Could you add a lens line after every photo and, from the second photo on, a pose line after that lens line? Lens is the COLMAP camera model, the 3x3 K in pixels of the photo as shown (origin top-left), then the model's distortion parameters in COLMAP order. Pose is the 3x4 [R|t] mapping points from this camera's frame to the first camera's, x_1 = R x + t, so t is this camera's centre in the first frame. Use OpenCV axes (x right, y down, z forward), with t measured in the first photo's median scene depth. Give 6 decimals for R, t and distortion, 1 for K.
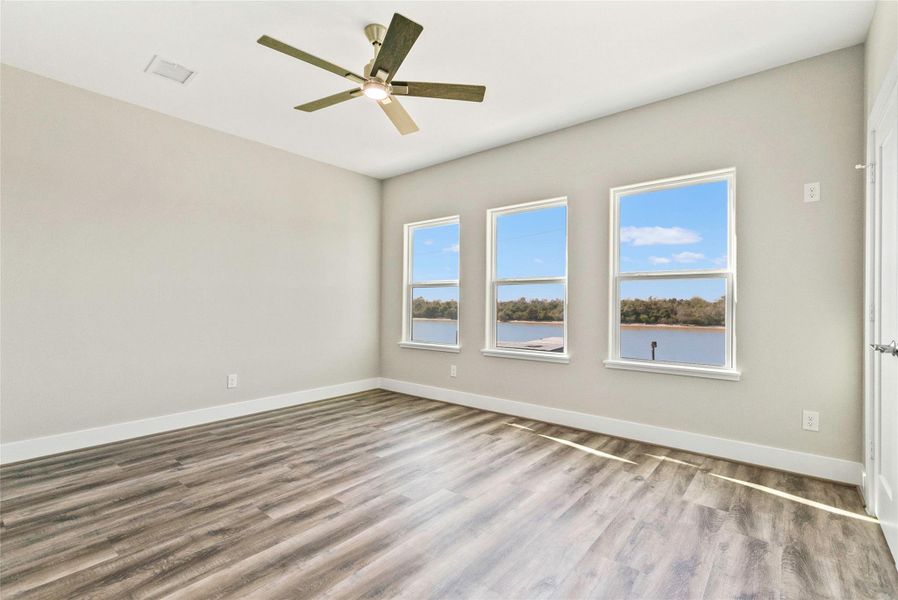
lens RADIAL K [[414.2, 0, 449.9], [0, 414.2, 297.2], [0, 0, 1]] dist [0.003968, -0.002303]
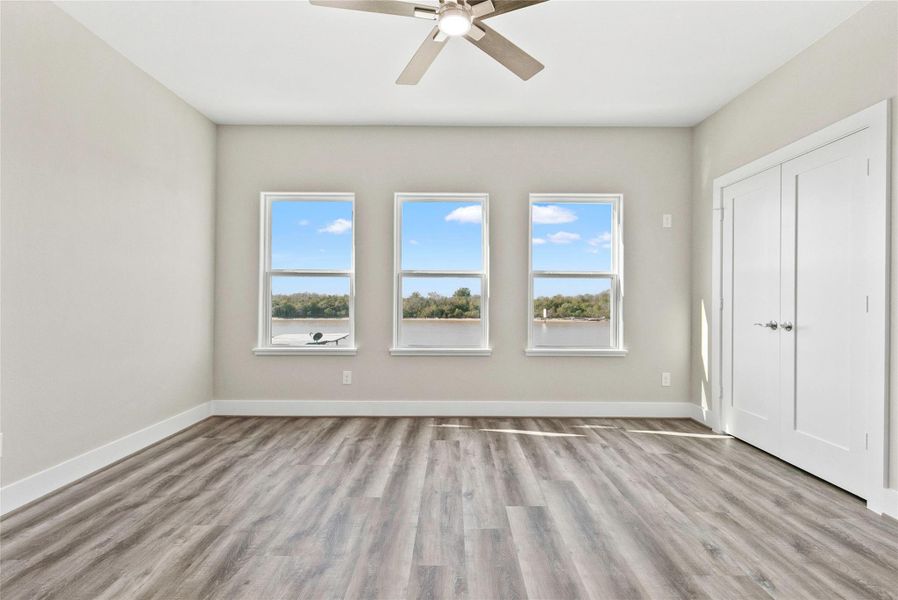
lens RADIAL K [[414.2, 0, 456.8], [0, 414.2, 297.7], [0, 0, 1]] dist [0.003968, -0.002303]
pose [[0.768122, 0.004254, 0.640290, -0.518222], [-0.012483, 0.999887, 0.008332, 0.008676], [-0.640182, -0.014393, 0.768088, 0.307719]]
